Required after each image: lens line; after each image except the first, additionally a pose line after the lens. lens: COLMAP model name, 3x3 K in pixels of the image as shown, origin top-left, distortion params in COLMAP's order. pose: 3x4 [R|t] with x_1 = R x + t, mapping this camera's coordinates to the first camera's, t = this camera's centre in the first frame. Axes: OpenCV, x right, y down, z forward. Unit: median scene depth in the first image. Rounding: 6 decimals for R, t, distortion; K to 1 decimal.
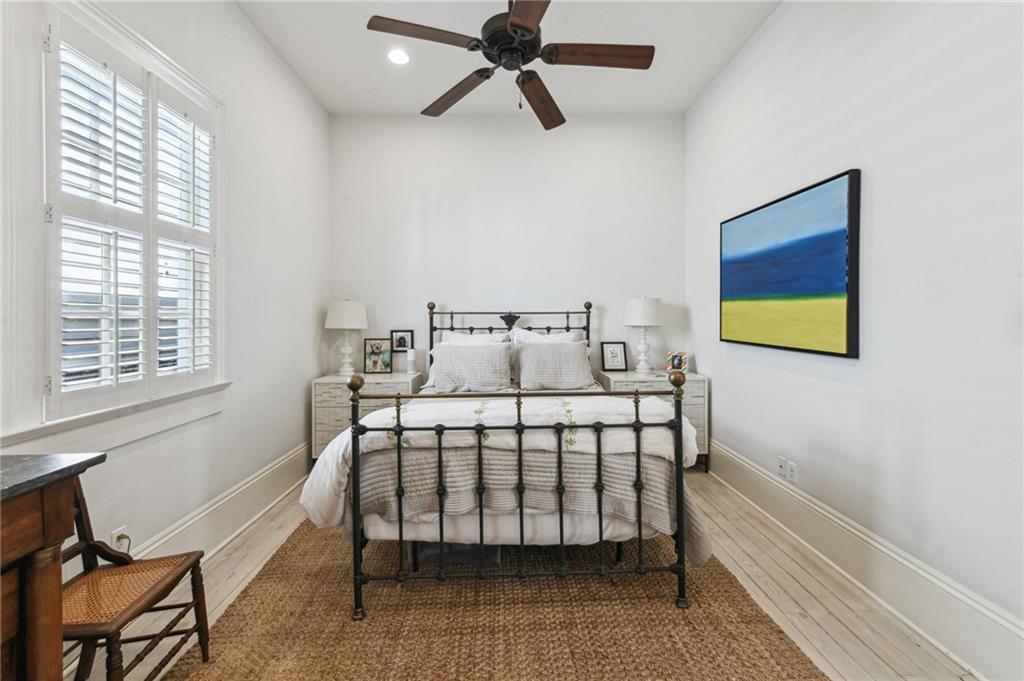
lens RADIAL K [[411.2, 0, 505.4], [0, 411.2, 315.4], [0, 0, 1]] dist [0.006226, -0.000368]
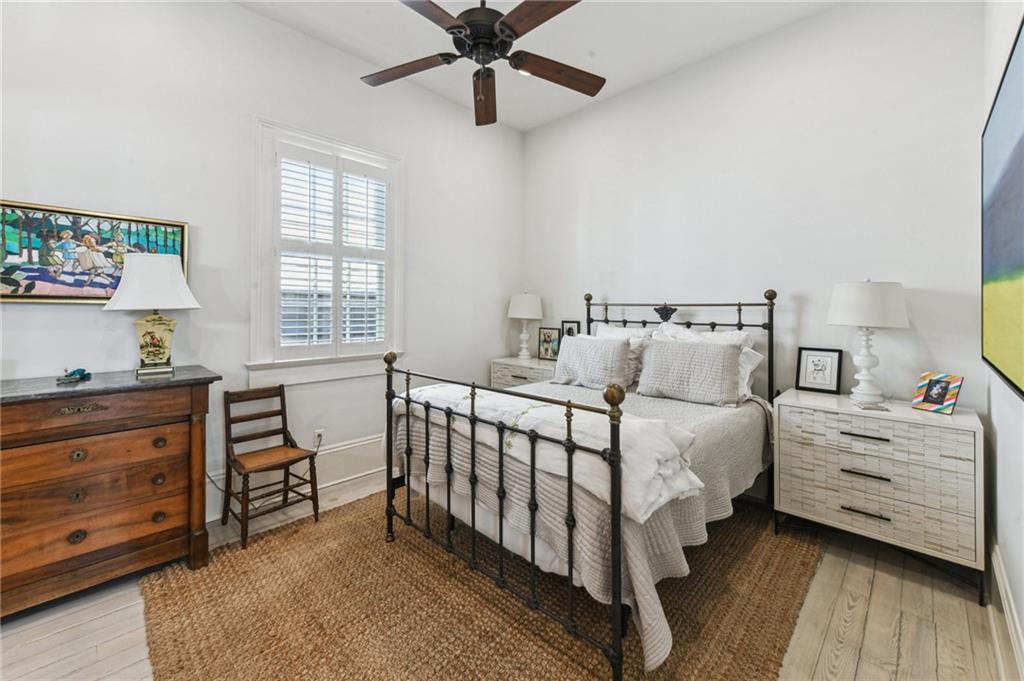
lens RADIAL K [[411.2, 0, 517.0], [0, 411.2, 306.6], [0, 0, 1]] dist [0.006226, -0.000368]
pose [[0.706073, 0.006583, -0.708109, 0.734232], [-0.007566, 0.999970, 0.001752, -0.002448], [0.708099, 0.004121, 0.706101, 0.326378]]
